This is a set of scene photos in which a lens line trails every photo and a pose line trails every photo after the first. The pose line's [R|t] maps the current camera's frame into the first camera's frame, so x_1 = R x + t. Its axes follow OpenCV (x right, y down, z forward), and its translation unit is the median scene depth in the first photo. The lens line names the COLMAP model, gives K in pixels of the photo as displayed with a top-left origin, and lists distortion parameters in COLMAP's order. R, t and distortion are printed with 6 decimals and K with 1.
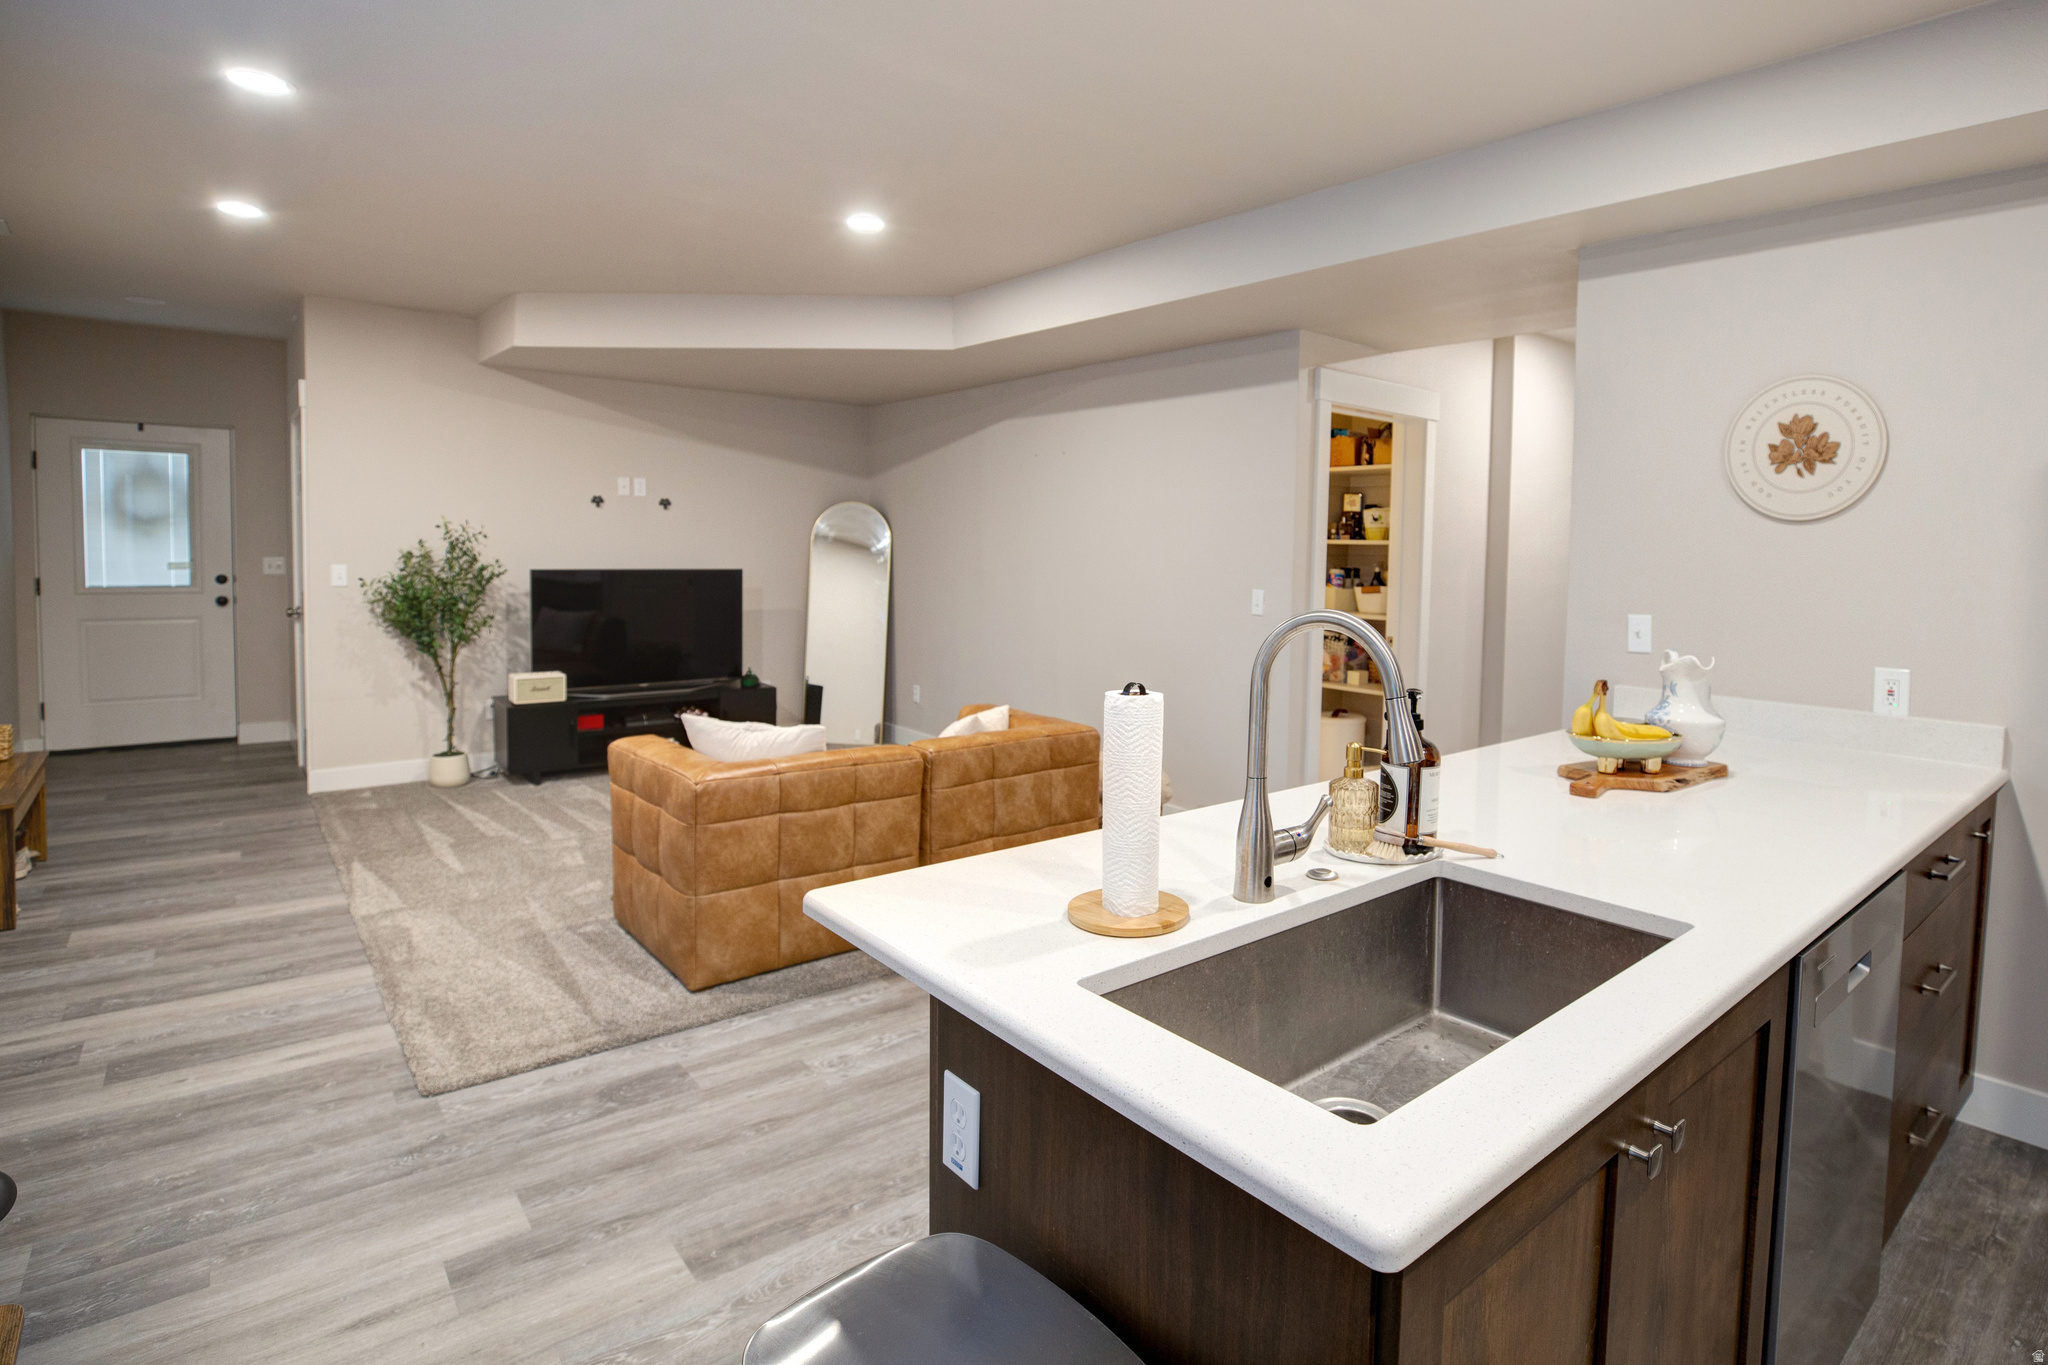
lens RADIAL K [[1050.0, 0, 1133.3], [0, 1050.0, 597.2], [0, 0, 1]] dist [-0.047167, 0.012569]
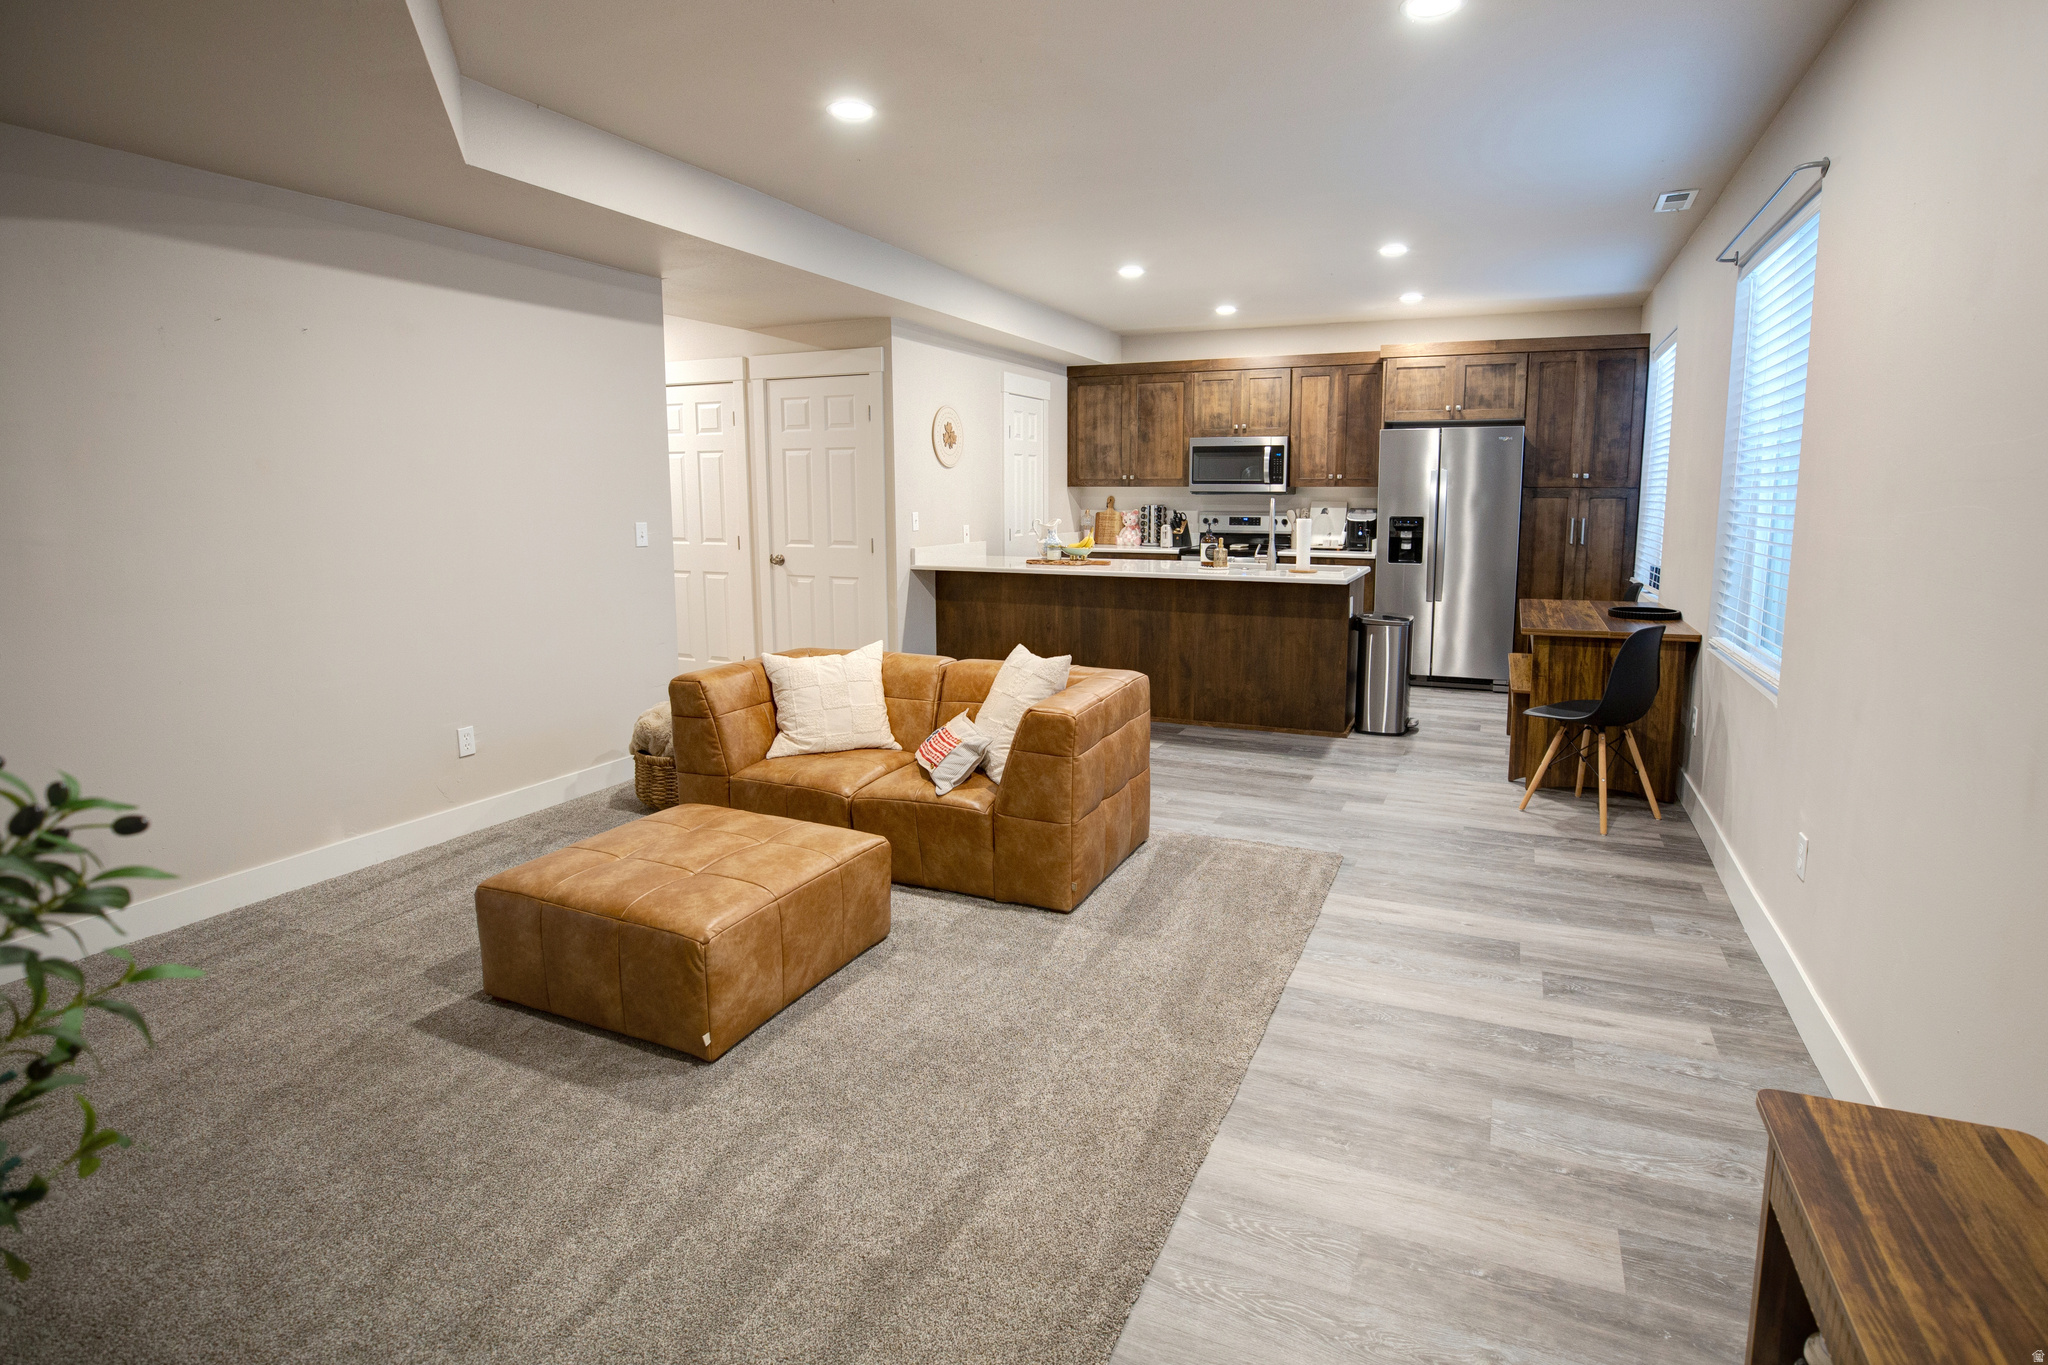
lens RADIAL K [[1041.1, 0, 1051.4], [0, 1041.1, 633.0], [0, 0, 1]] dist [-0.034437, 0.000632]
pose [[-0.411792, -0.146757, 0.899383, -1.907177], [0.033417, 0.983851, 0.175841, -0.127089], [-0.910665, 0.102465, -0.400238, 2.033237]]
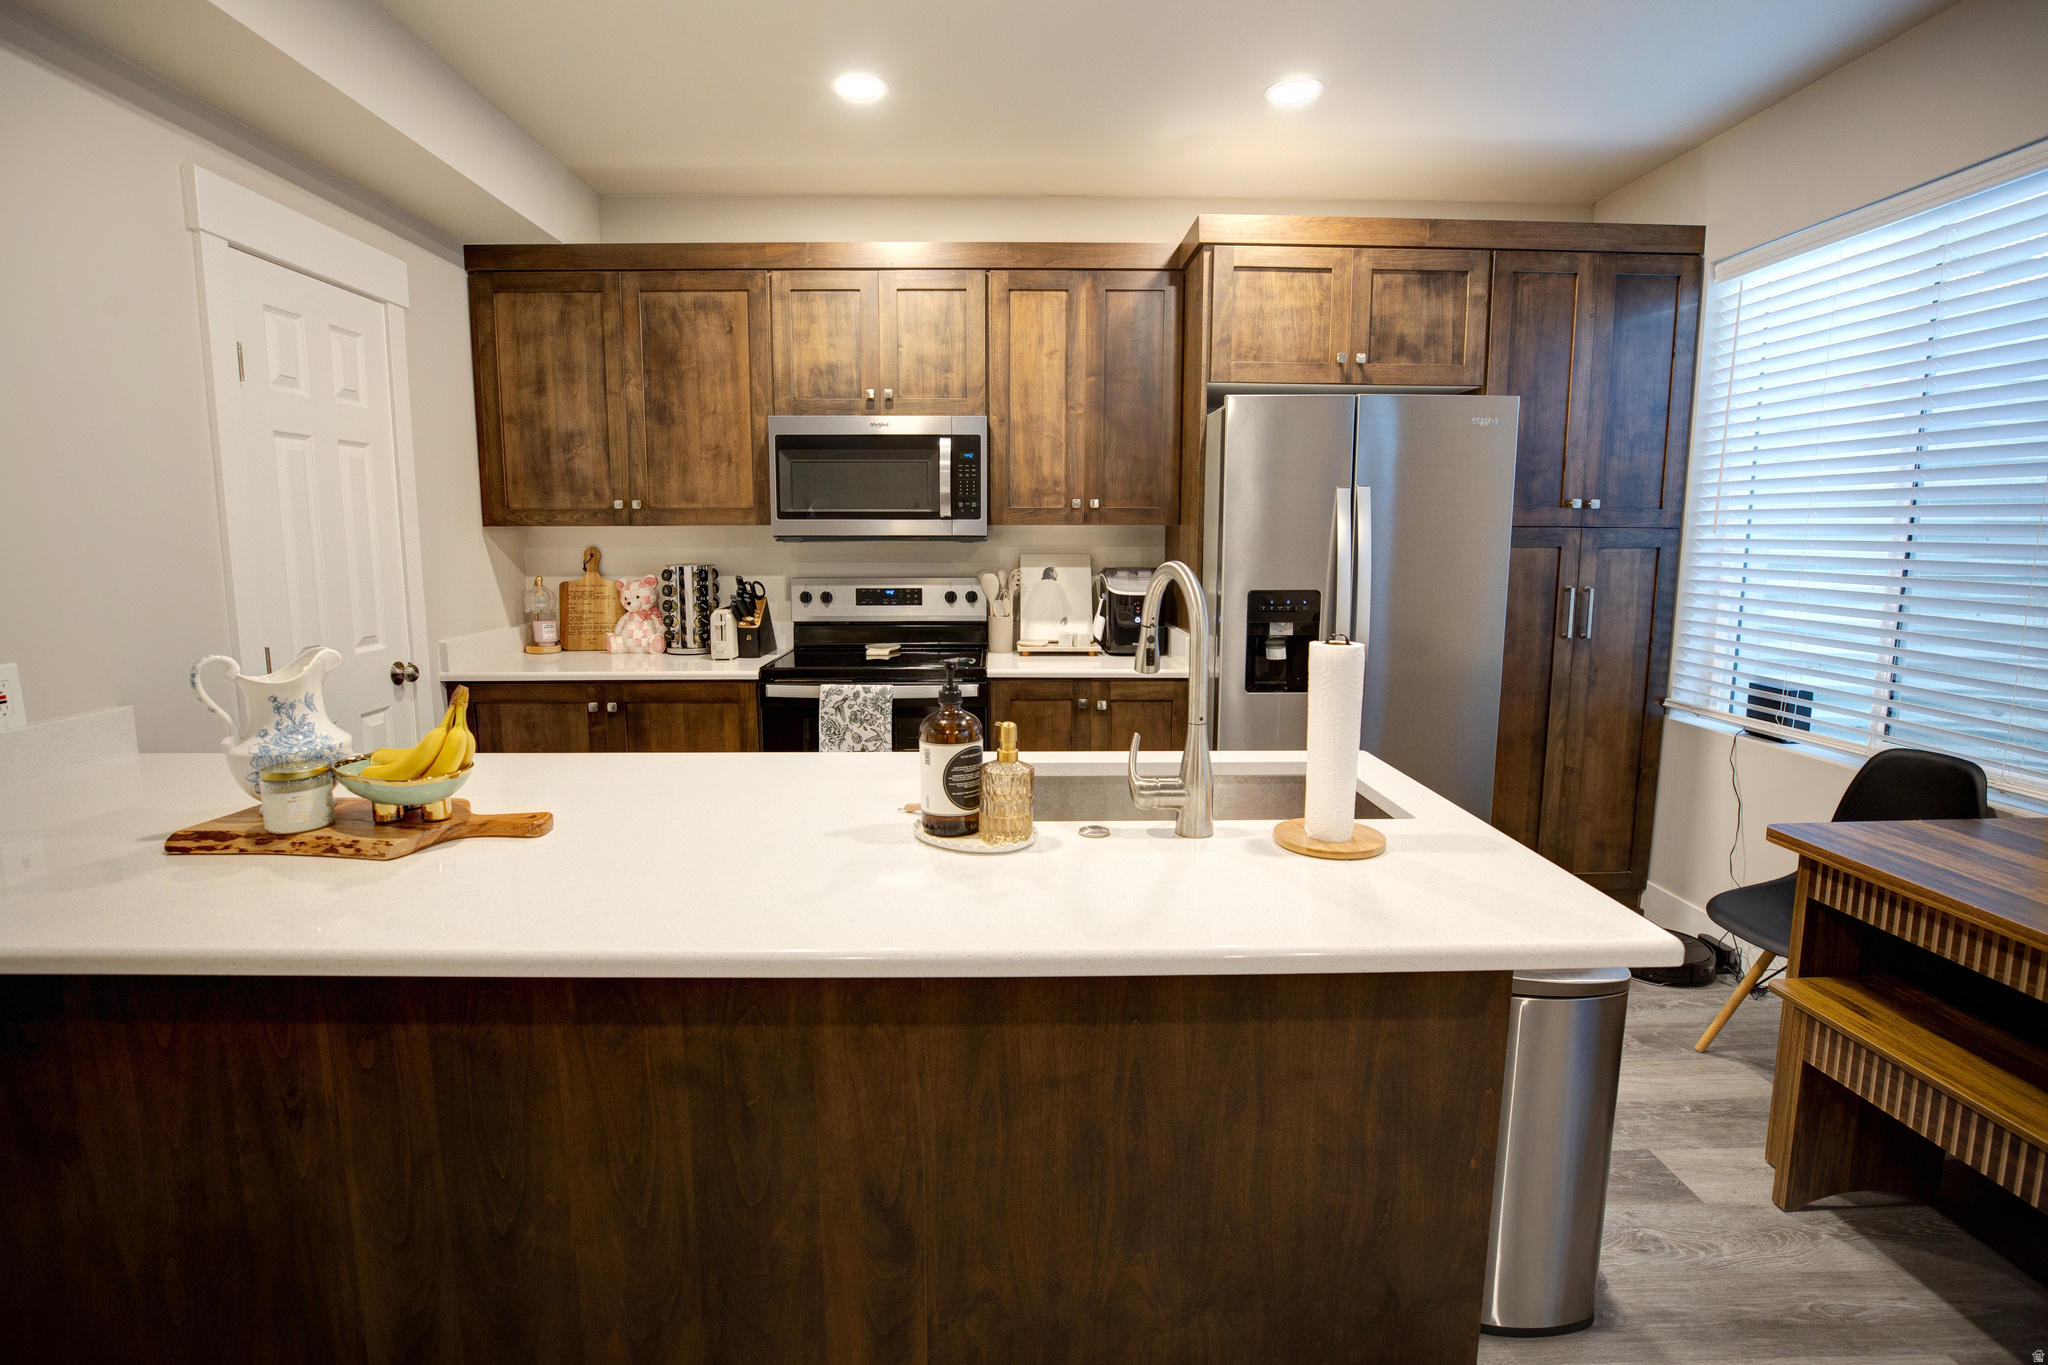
lens RADIAL K [[969.1, 0, 1009.2], [0, 969.1, 663.3], [0, 0, 1]] dist [-0.046386, 0.013342]
pose [[-0.755309, -0.110820, 0.645931, -0.223124], [0.013267, 0.982812, 0.184131, -0.044616], [-0.655234, 0.147646, -0.740857, 1.096283]]
